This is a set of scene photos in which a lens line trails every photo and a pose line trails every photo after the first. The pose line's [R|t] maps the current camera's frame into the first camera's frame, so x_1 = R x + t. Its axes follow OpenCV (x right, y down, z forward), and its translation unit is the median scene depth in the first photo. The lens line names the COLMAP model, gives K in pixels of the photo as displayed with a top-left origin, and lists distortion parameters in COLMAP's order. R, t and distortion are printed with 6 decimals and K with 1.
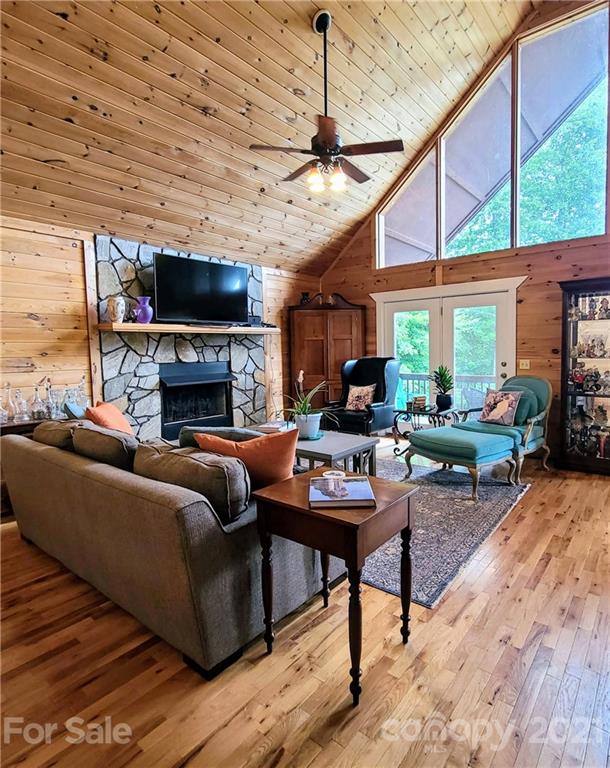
lens RADIAL K [[426.2, 0, 318.1], [0, 426.2, 363.1], [0, 0, 1]] dist [-0.005282, 0.000084]
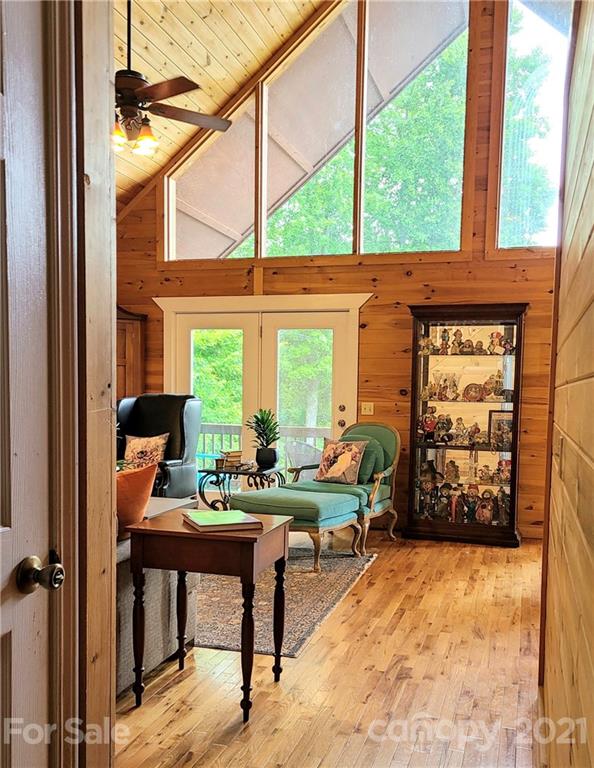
lens RADIAL K [[767.1, 0, 297.0], [0, 767.1, 384.2], [0, 0, 1]] dist [0.064514, 0.000000]
pose [[0.926008, 0.035828, 0.375800, -0.170692], [-0.021226, 0.998853, -0.042925, 0.023982], [-0.376907, 0.031772, 0.925706, -0.258257]]
